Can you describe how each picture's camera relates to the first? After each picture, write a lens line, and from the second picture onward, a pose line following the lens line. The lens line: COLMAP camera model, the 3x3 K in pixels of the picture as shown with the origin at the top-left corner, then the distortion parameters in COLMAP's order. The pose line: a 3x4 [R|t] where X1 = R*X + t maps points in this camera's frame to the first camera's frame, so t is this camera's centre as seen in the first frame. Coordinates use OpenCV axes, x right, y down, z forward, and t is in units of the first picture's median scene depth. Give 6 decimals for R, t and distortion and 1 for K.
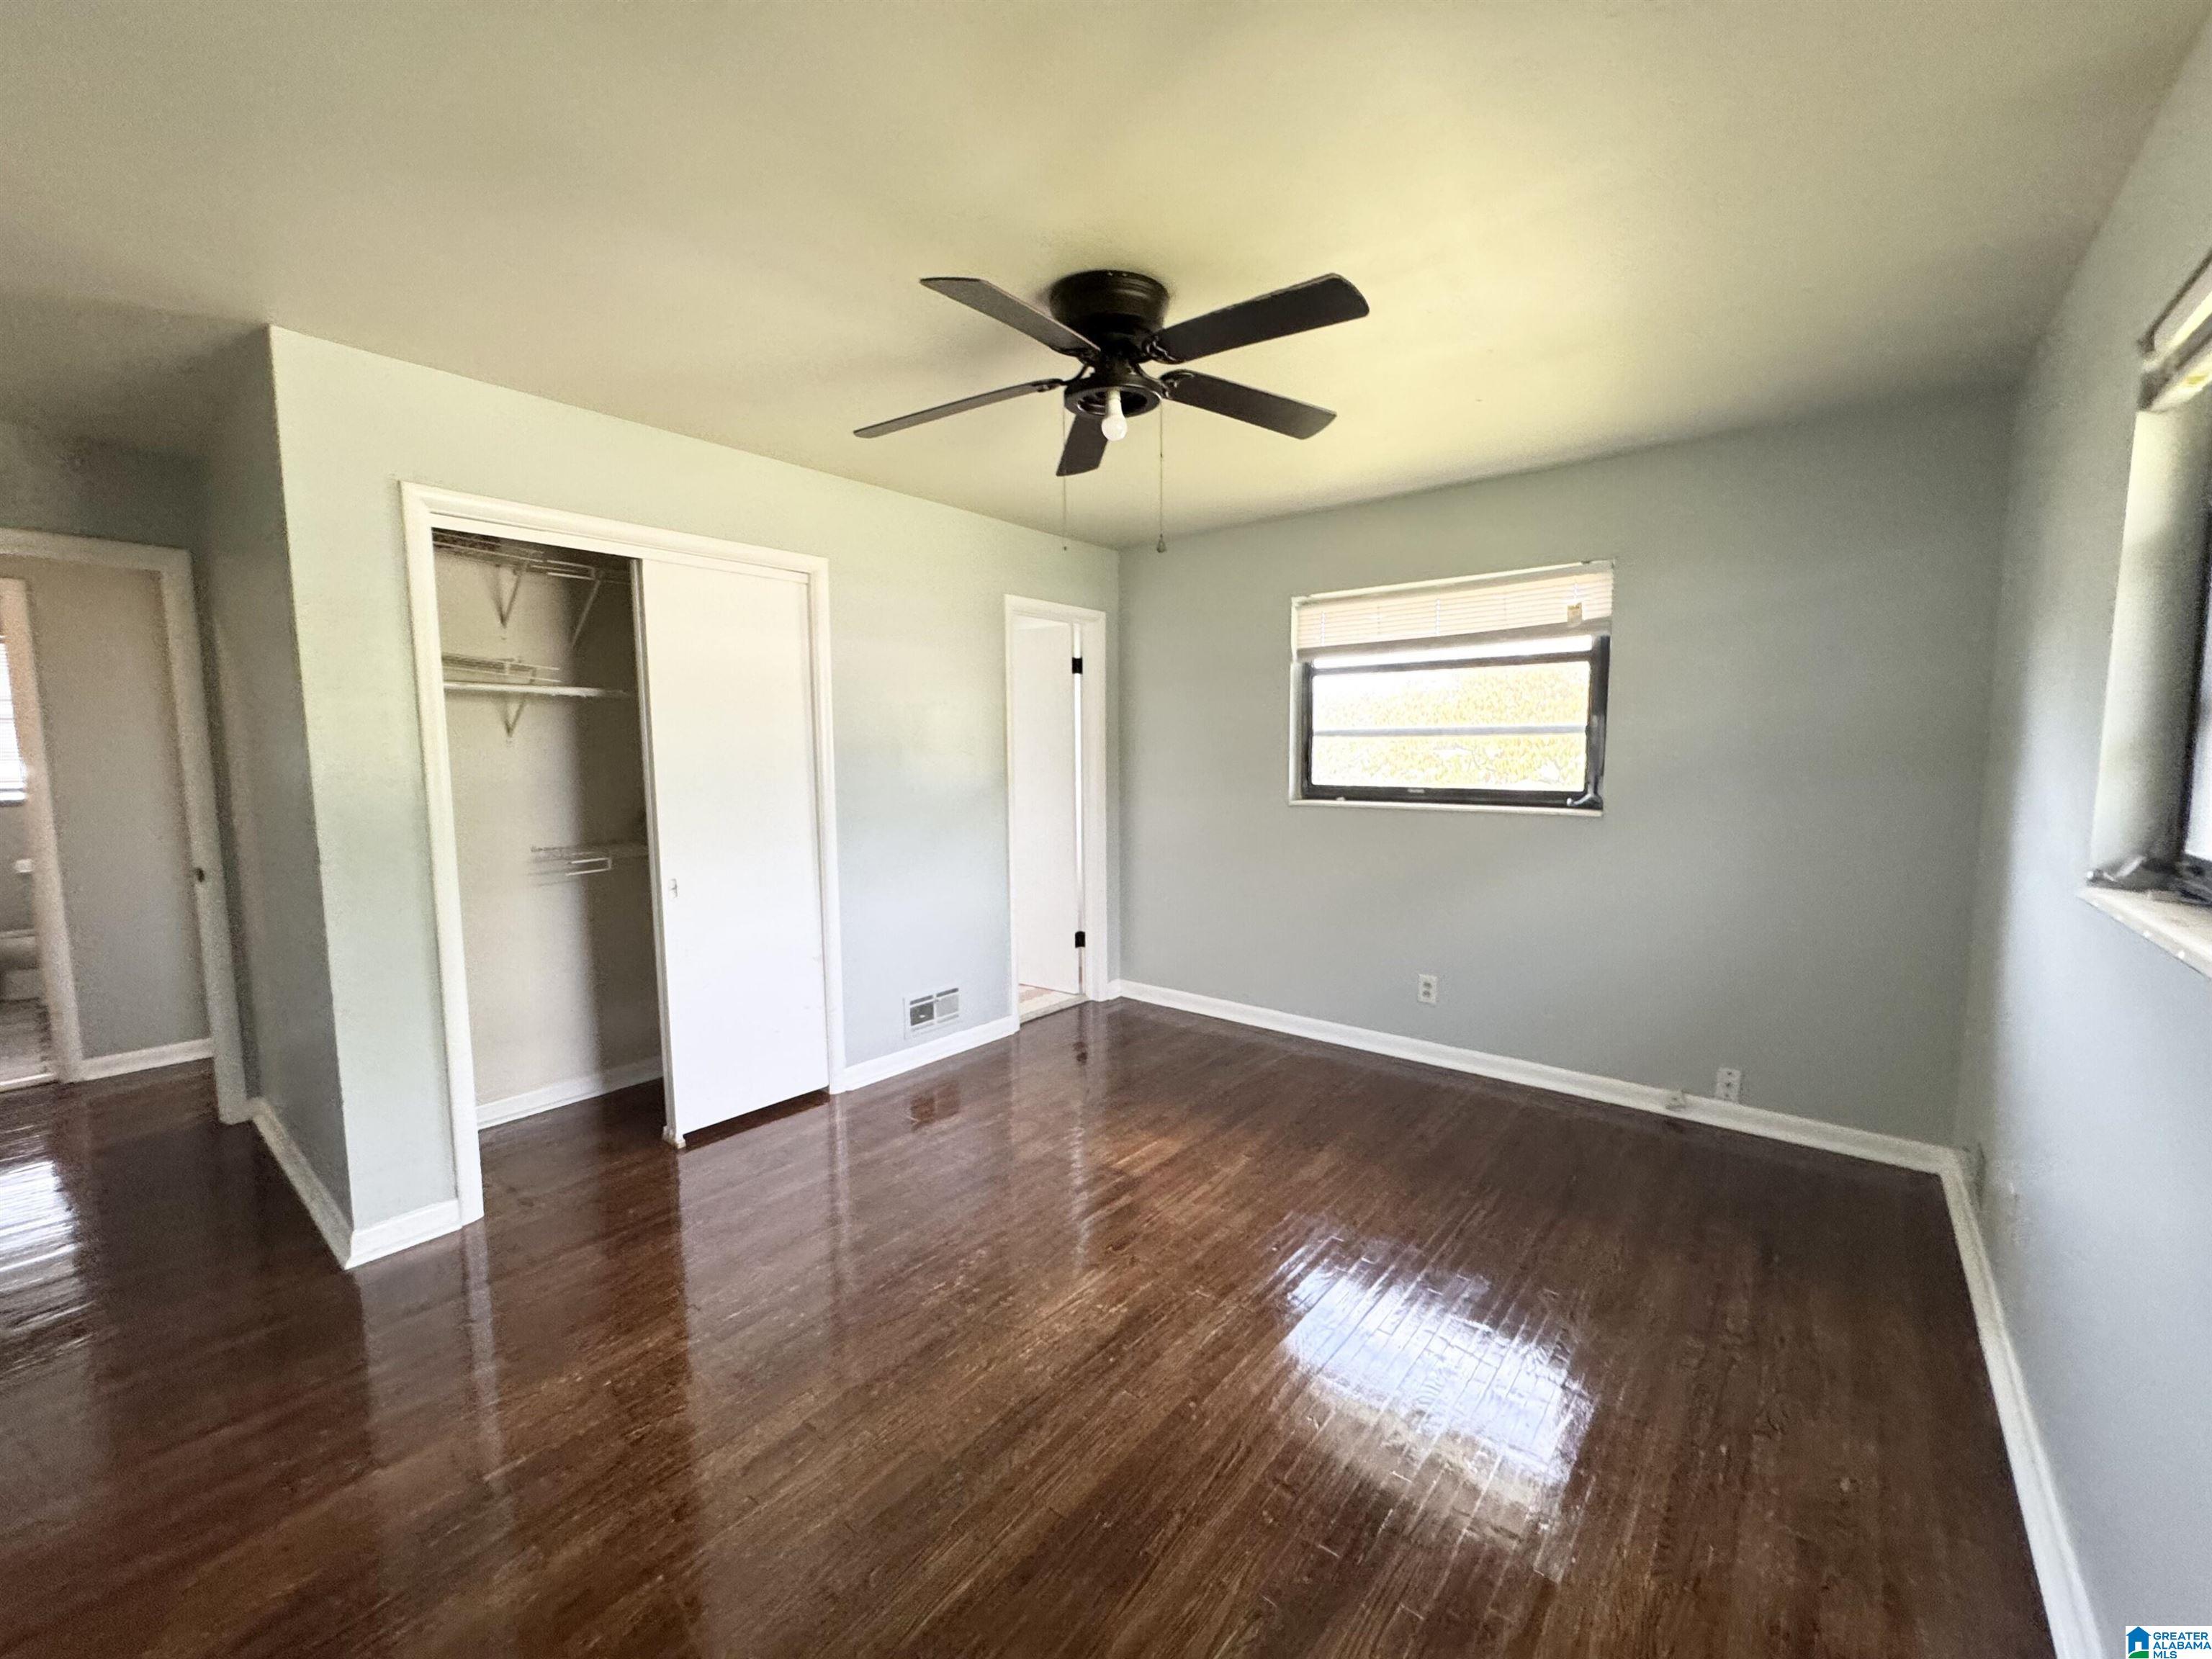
lens RADIAL K [[885.7, 0, 1104.9], [0, 885.7, 832.1], [0, 0, 1]] dist [-0.004287, 0.000277]
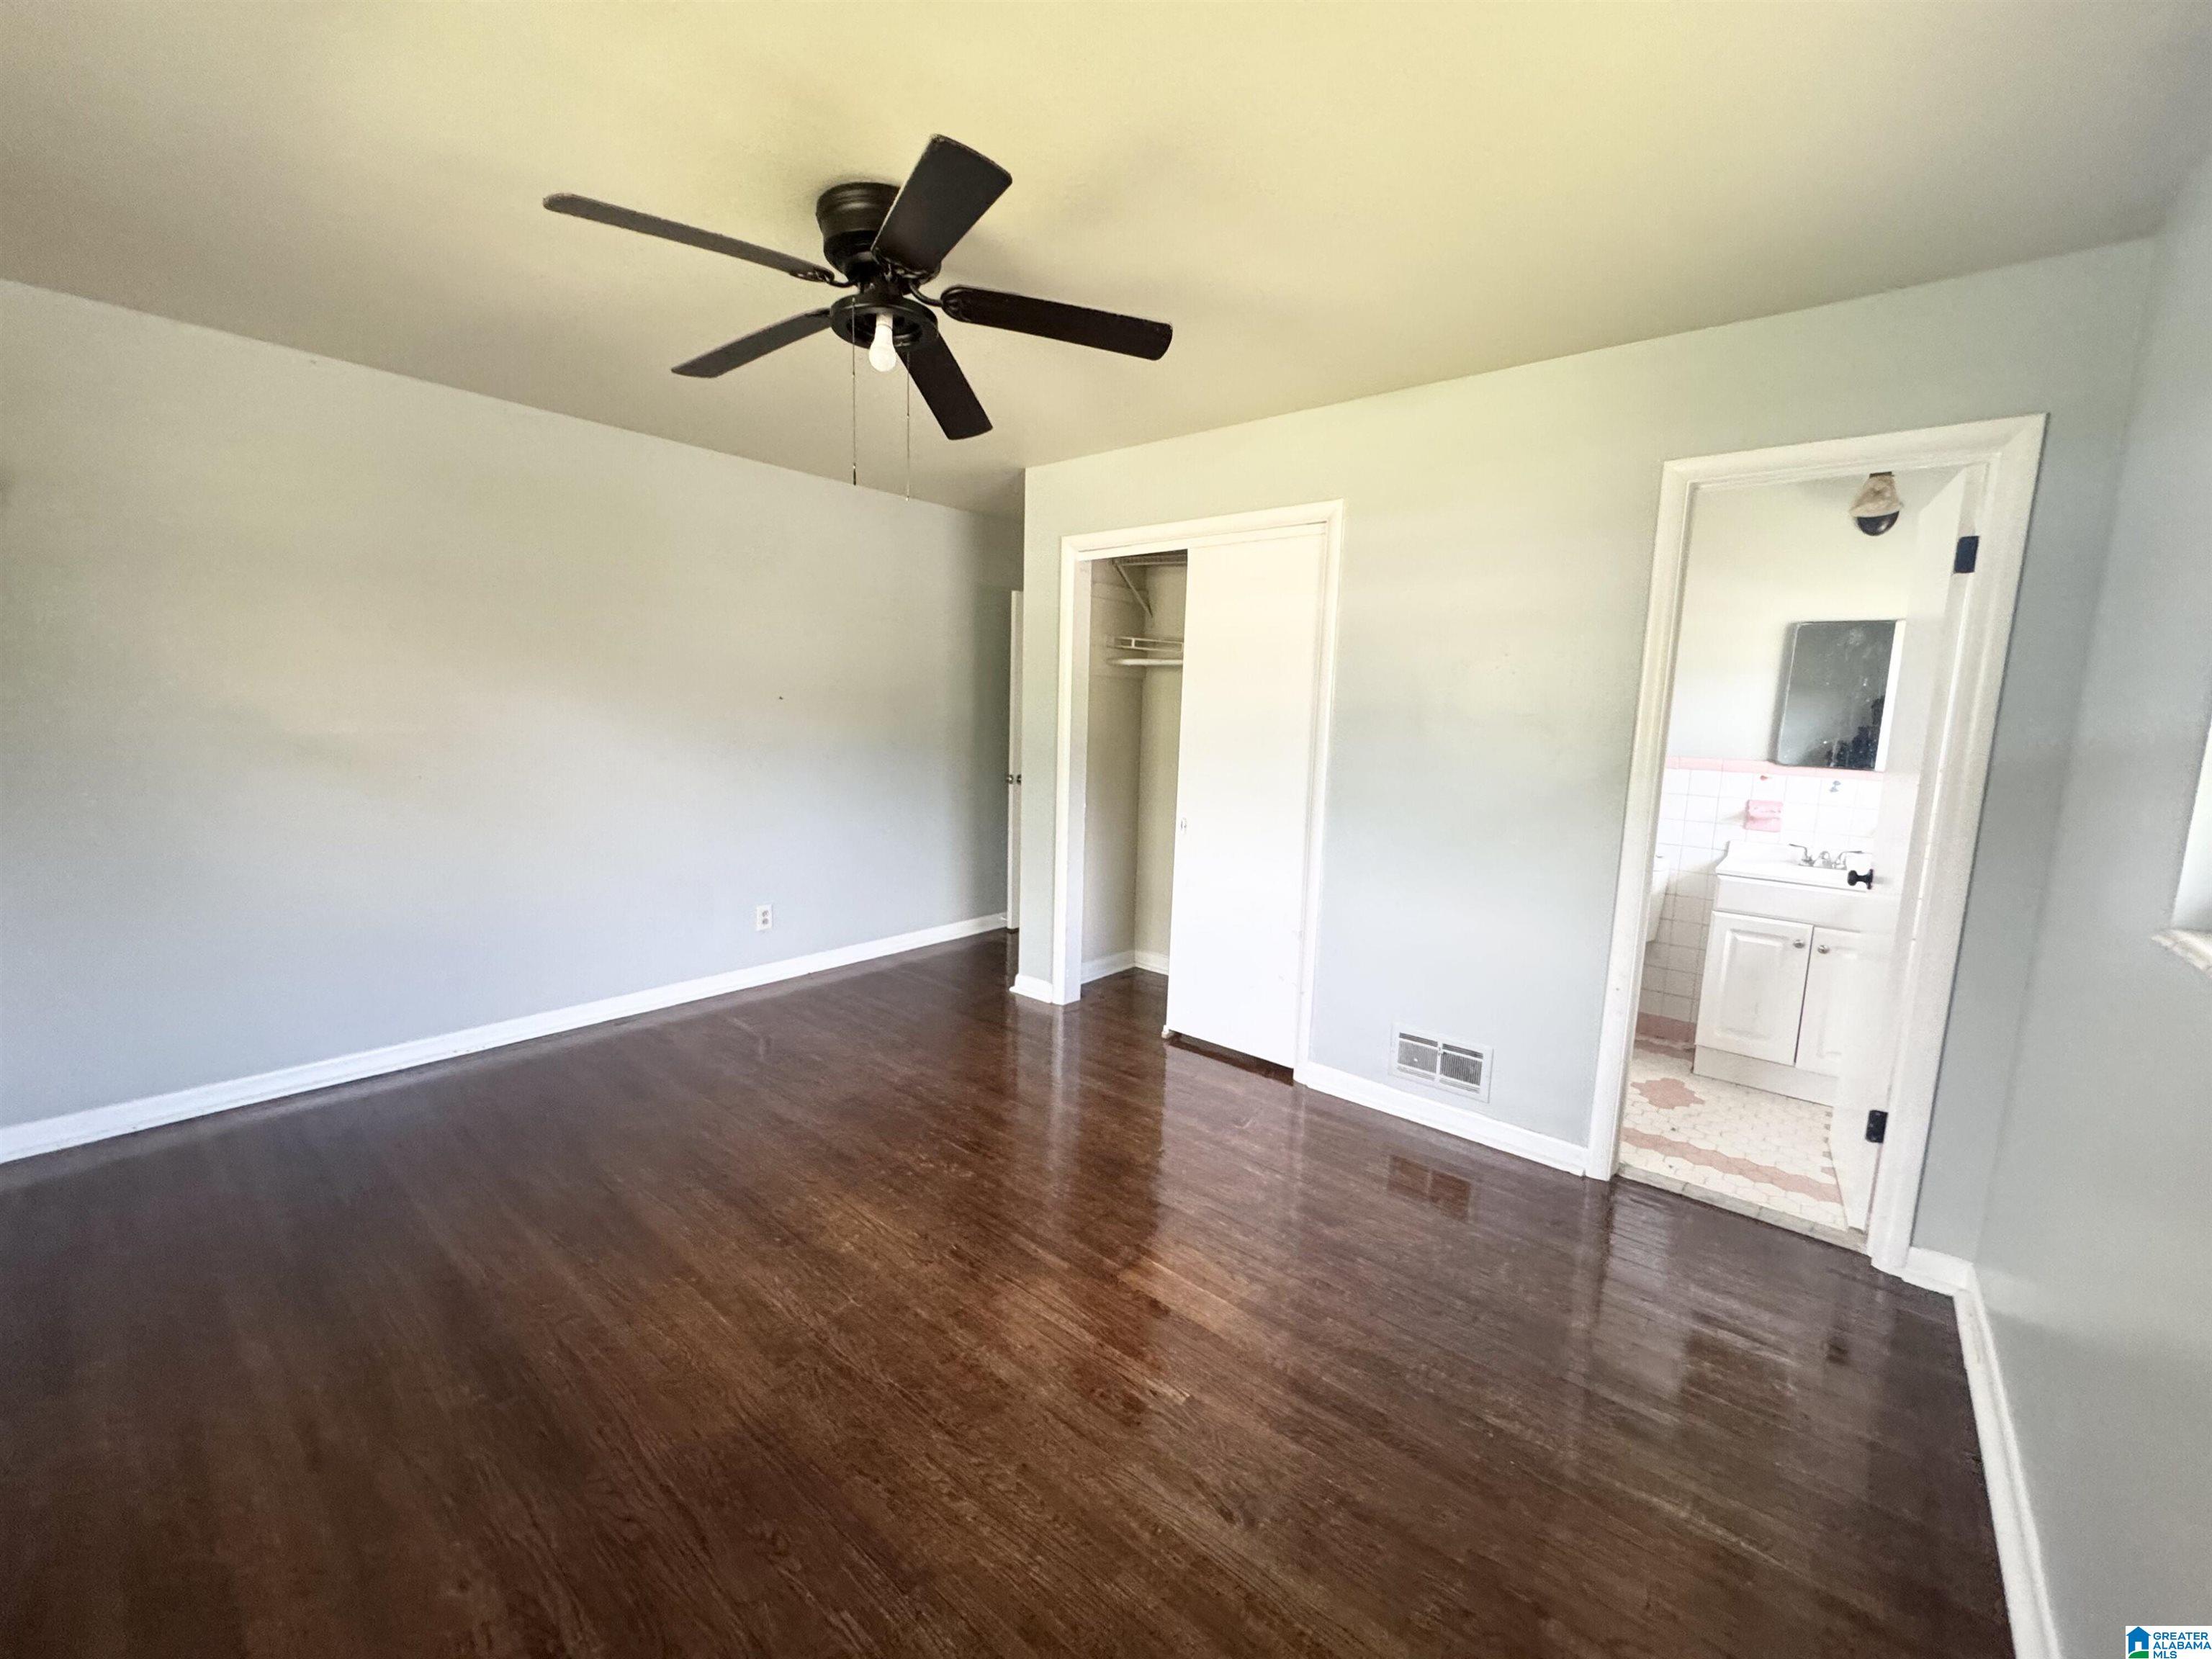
lens RADIAL K [[885.7, 0, 1104.9], [0, 885.7, 832.1], [0, 0, 1]] dist [-0.004287, 0.000277]
pose [[-0.014315, 0.144727, -0.989368, 0.610789], [-0.127706, 0.981101, 0.145366, -0.076798], [0.991709, 0.128429, 0.004438, 0.785480]]
